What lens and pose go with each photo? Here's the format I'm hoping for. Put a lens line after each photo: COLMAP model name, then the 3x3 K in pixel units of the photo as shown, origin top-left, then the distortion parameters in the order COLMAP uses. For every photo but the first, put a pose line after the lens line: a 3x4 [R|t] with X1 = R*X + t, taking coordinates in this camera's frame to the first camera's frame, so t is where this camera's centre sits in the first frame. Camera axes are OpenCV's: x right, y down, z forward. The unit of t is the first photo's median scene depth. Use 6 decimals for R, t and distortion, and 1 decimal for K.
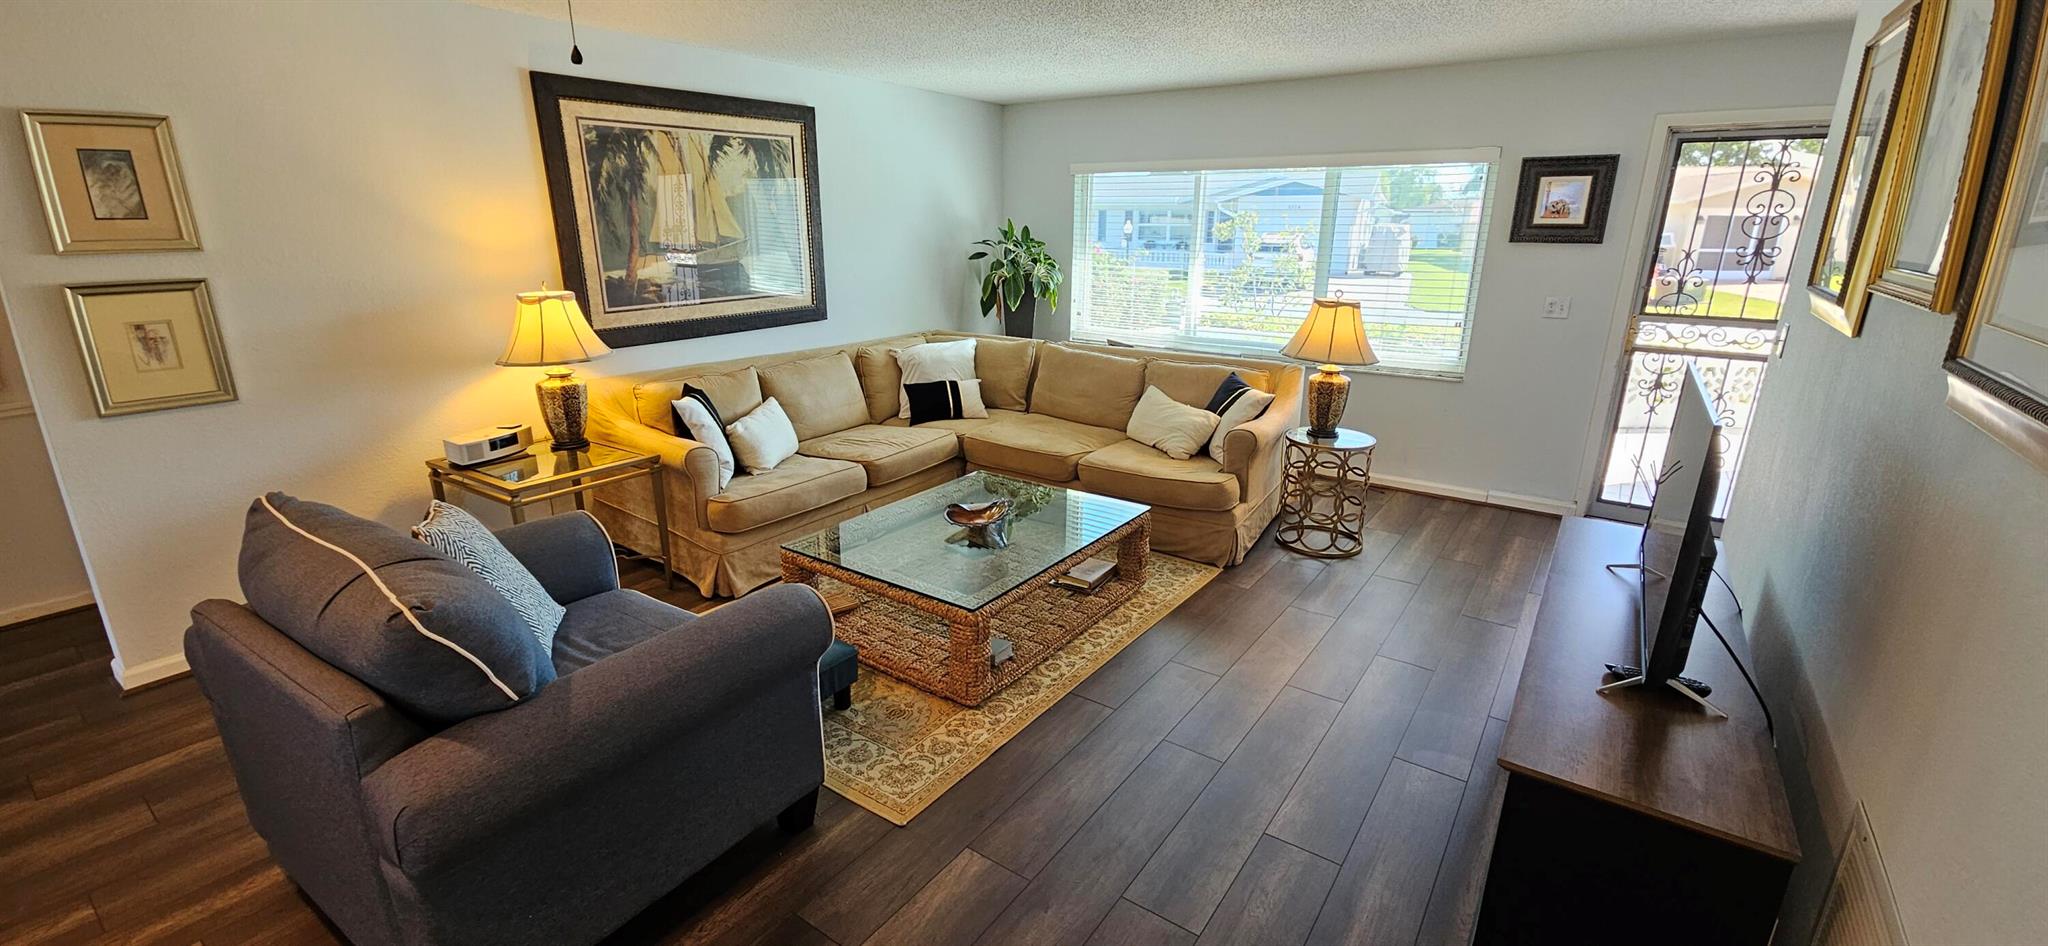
lens RADIAL K [[846.0, 0, 1016.9], [0, 846.0, 475.8], [0, 0, 1]] dist [0.006532, -0.000604]
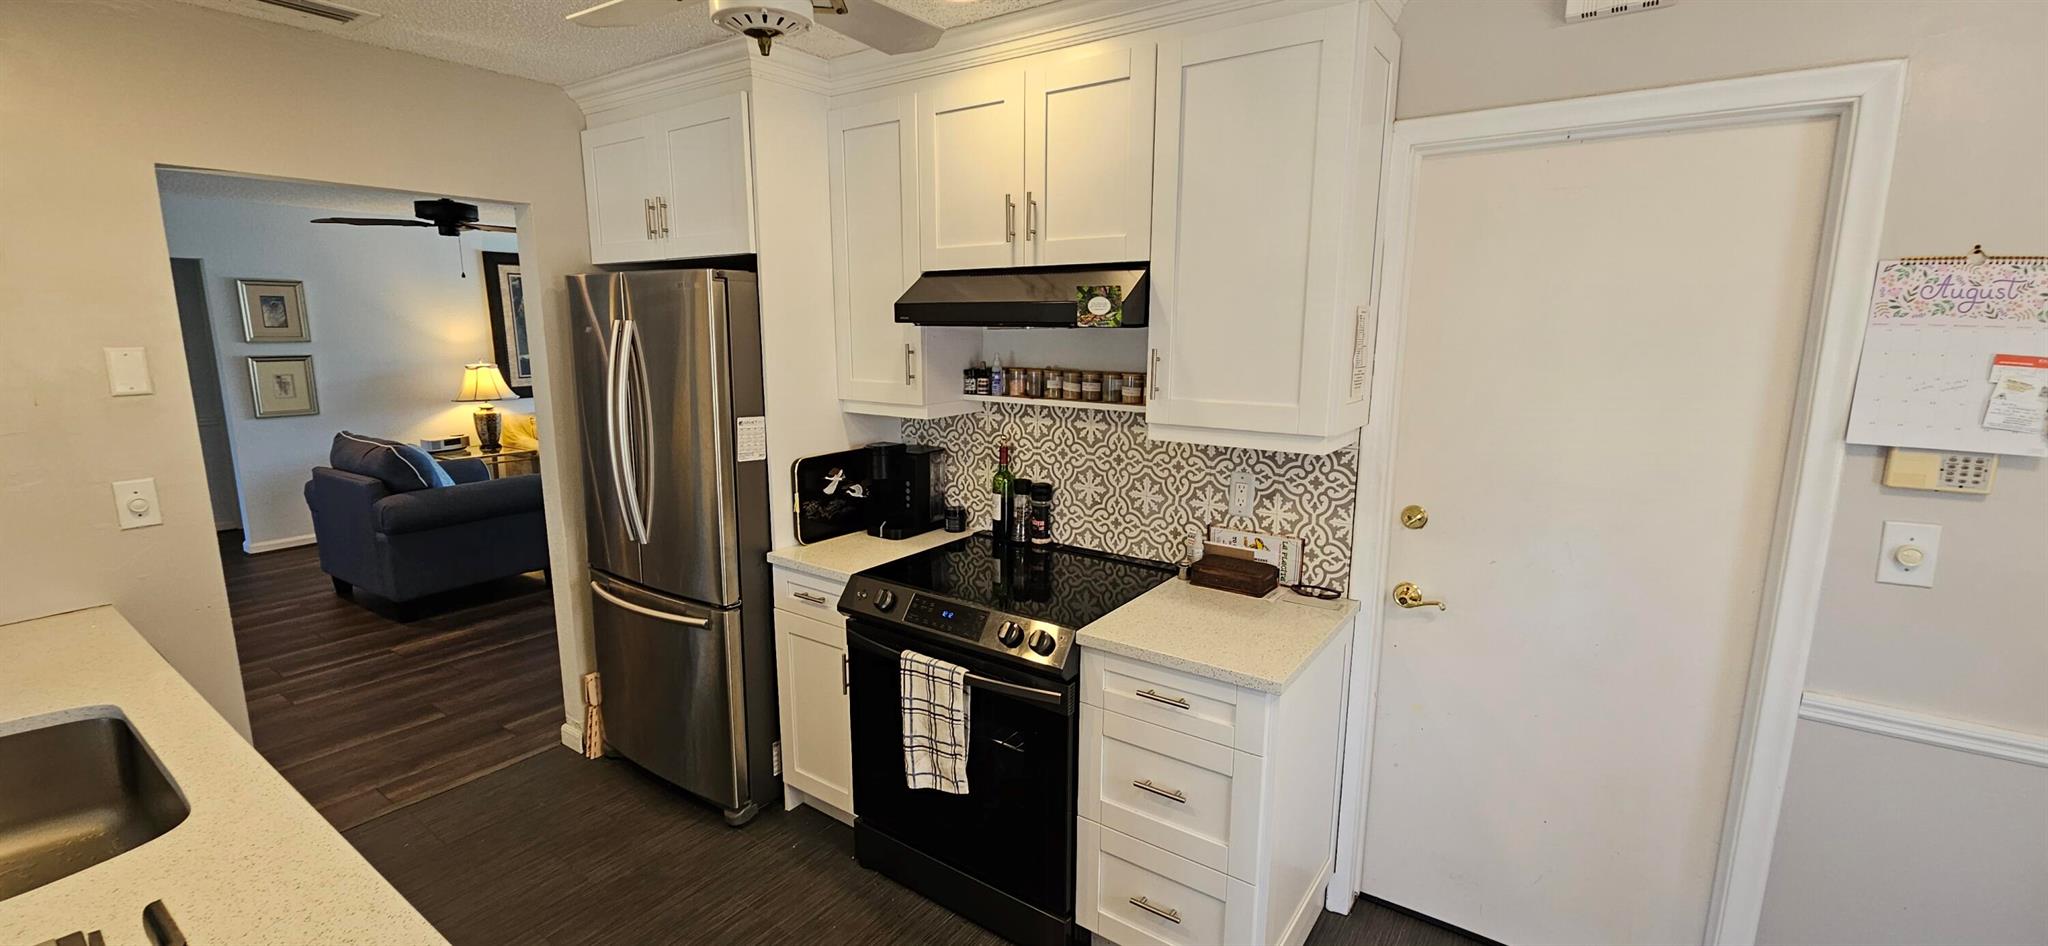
lens RADIAL K [[846.0, 0, 1016.9], [0, 846.0, 475.8], [0, 0, 1]] dist [0.006532, -0.000604]
pose [[0.999990, -0.002248, -0.003933, 0.666840], [0.001736, 0.992082, -0.125579, 0.278557], [0.004184, 0.125571, 0.992076, -0.870527]]
